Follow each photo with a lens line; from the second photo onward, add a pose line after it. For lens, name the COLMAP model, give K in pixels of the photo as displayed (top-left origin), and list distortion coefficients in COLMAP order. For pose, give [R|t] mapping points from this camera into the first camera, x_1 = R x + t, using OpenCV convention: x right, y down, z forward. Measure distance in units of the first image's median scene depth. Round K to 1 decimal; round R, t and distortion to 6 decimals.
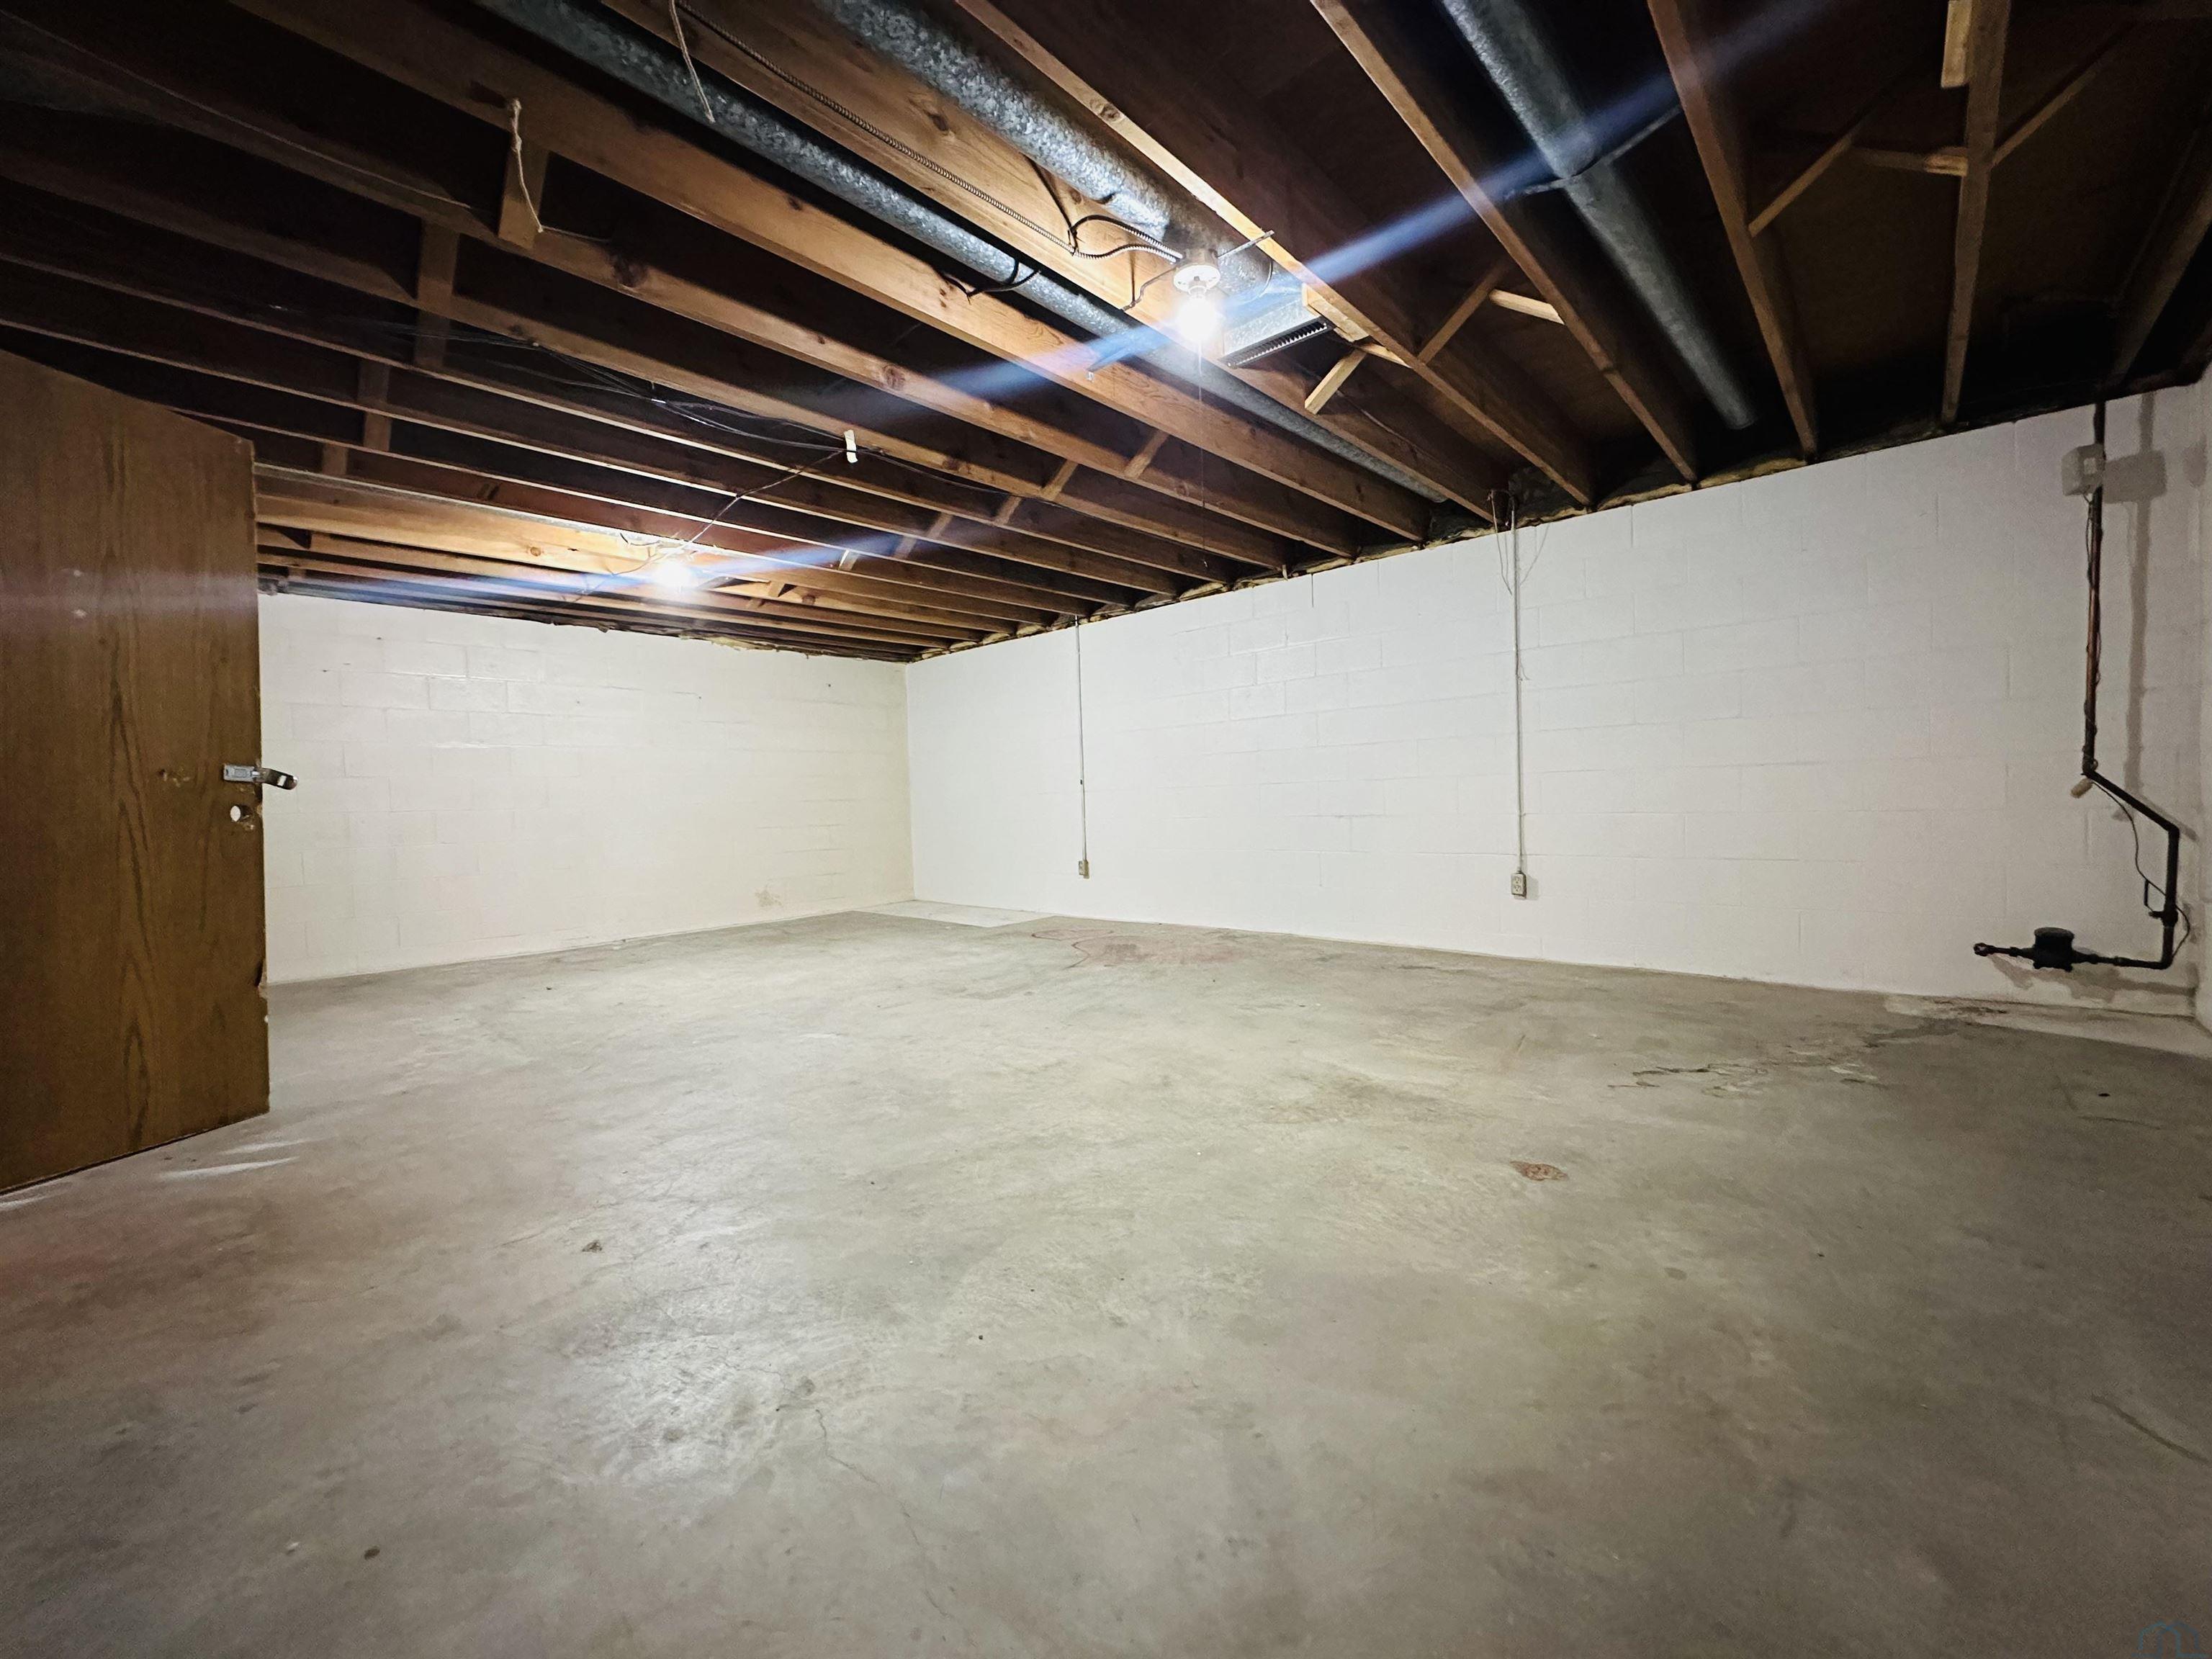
lens RADIAL K [[879.5, 0, 1108.4], [0, 879.5, 832.0], [0, 0, 1]] dist [0.001785, 0.000014]
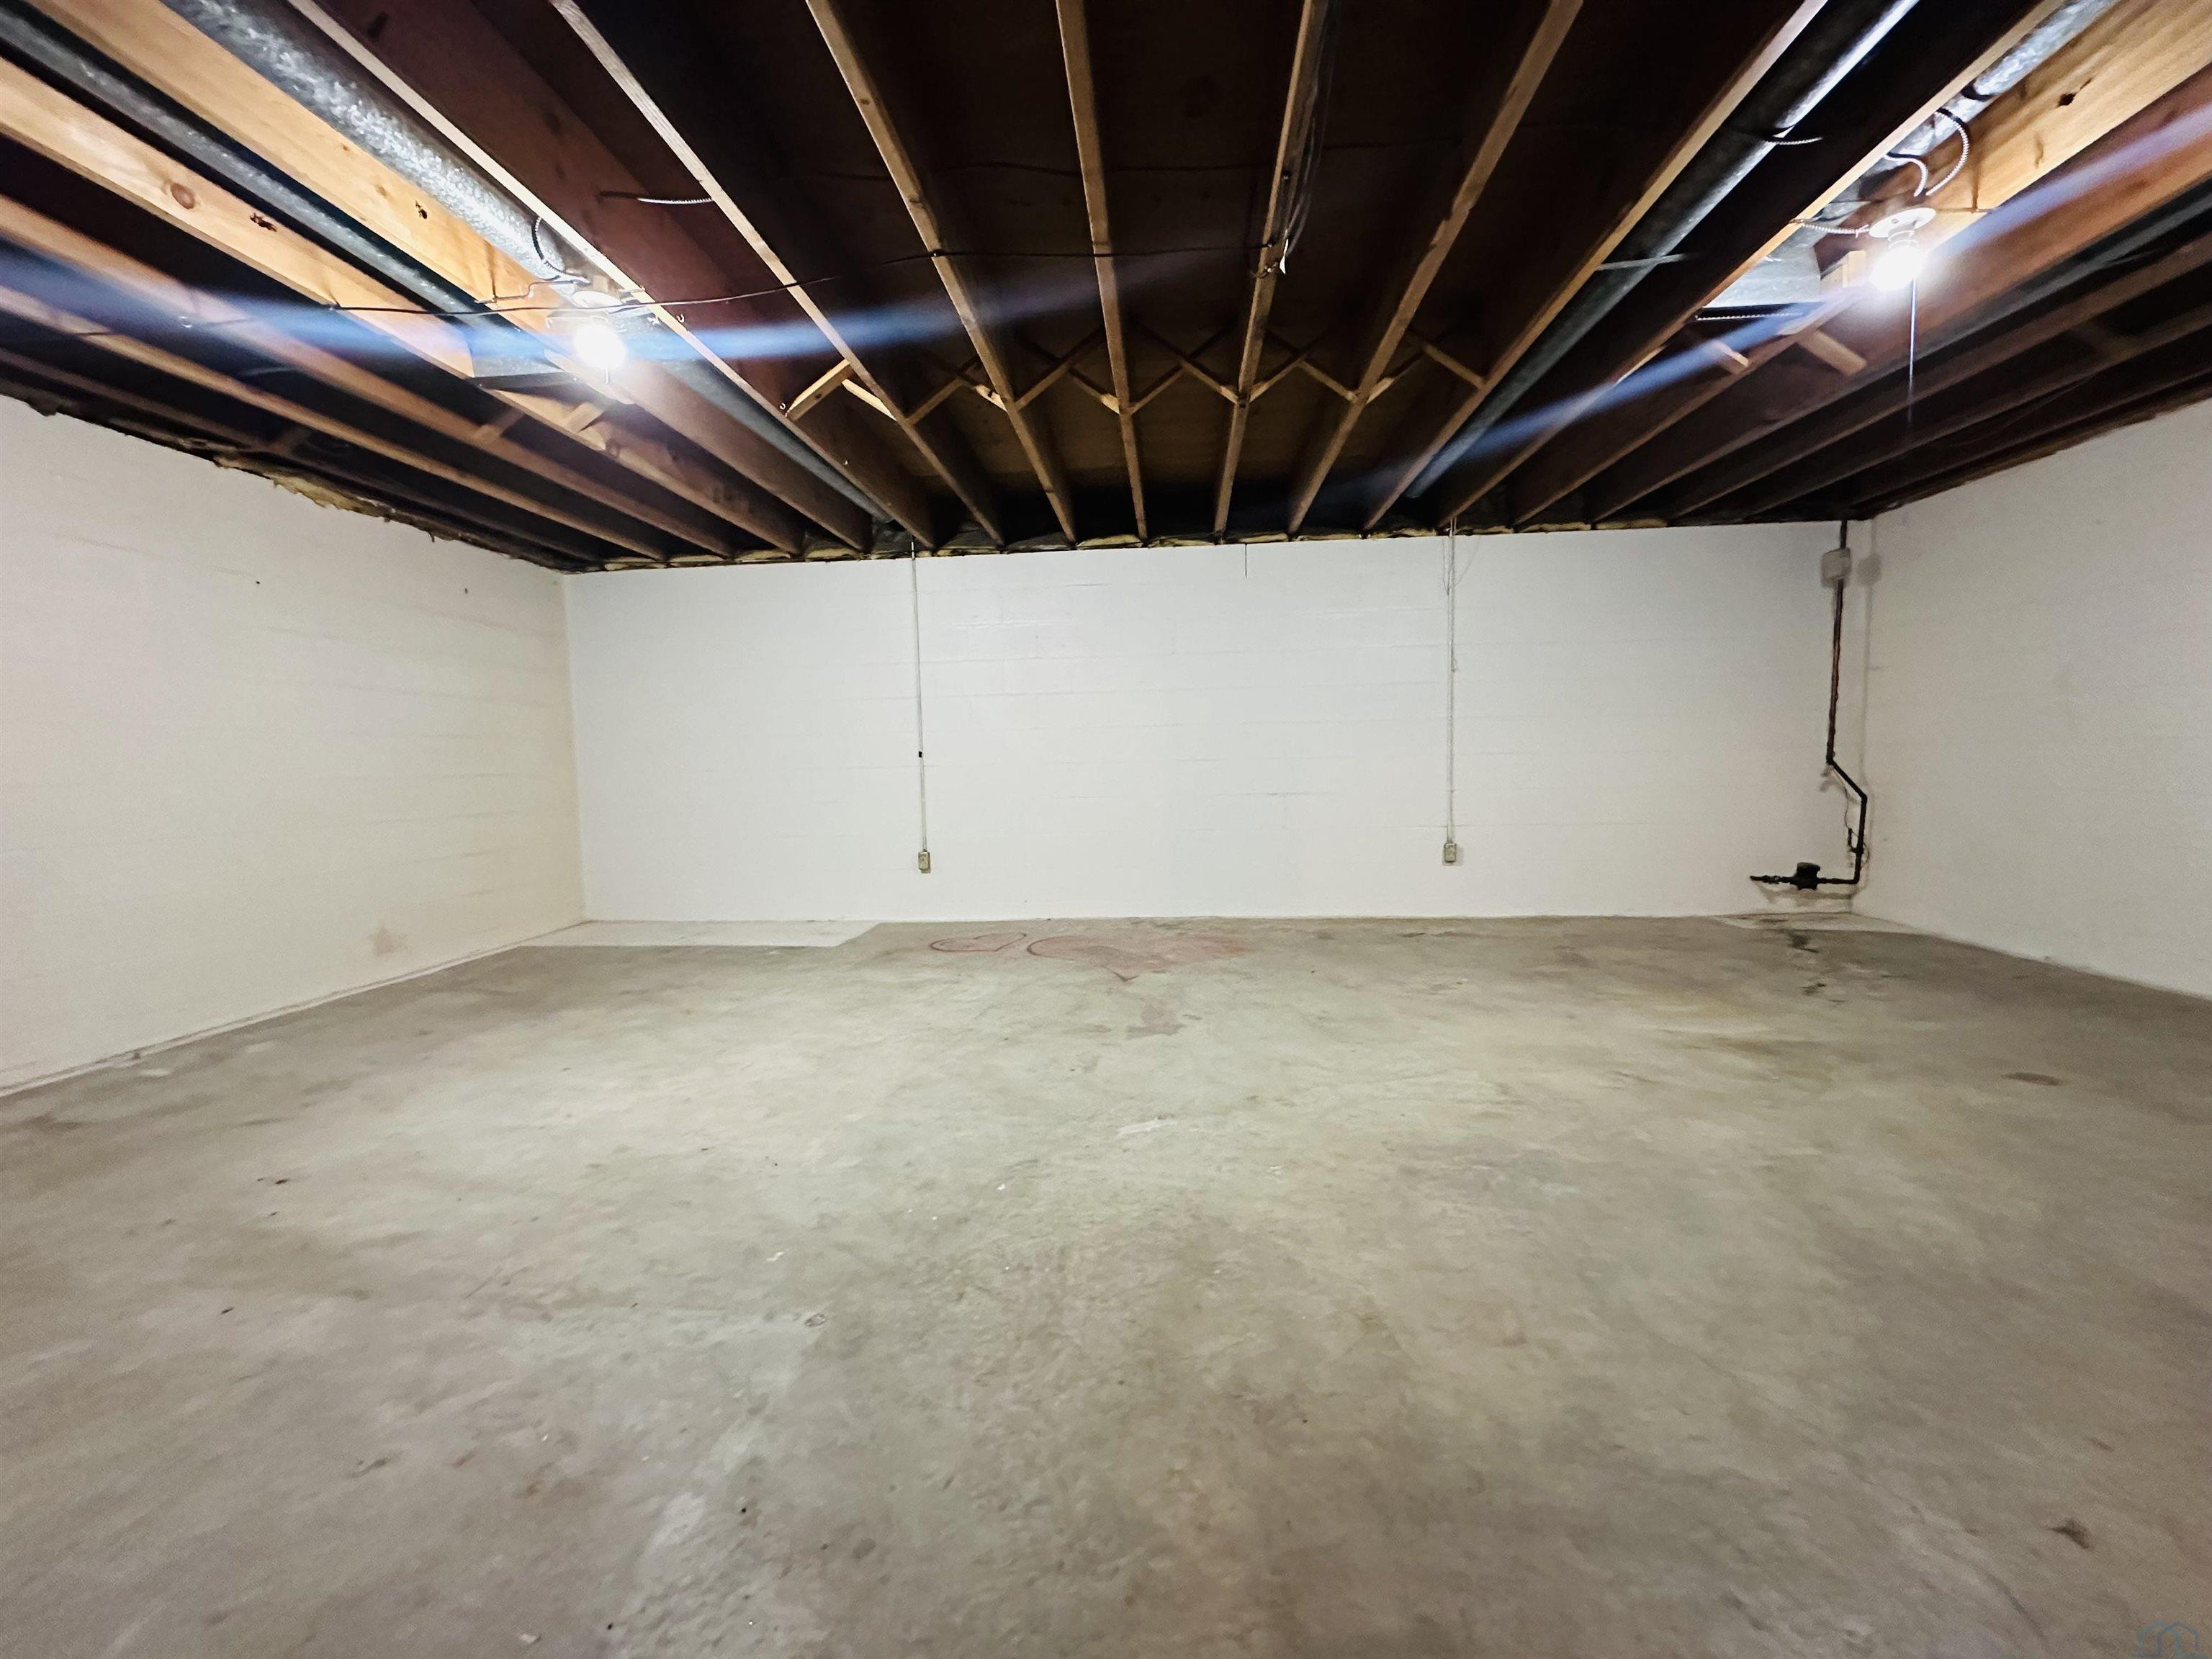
lens RADIAL K [[883.0, 0, 1106.0], [0, 883.0, 821.1], [0, 0, 1]] dist [-0.001887, -0.000309]
pose [[0.790148, -0.023769, 0.612455, -0.803286], [0.020694, 0.999713, 0.012100, -0.005264], [-0.612567, 0.003114, 0.790413, 0.531179]]
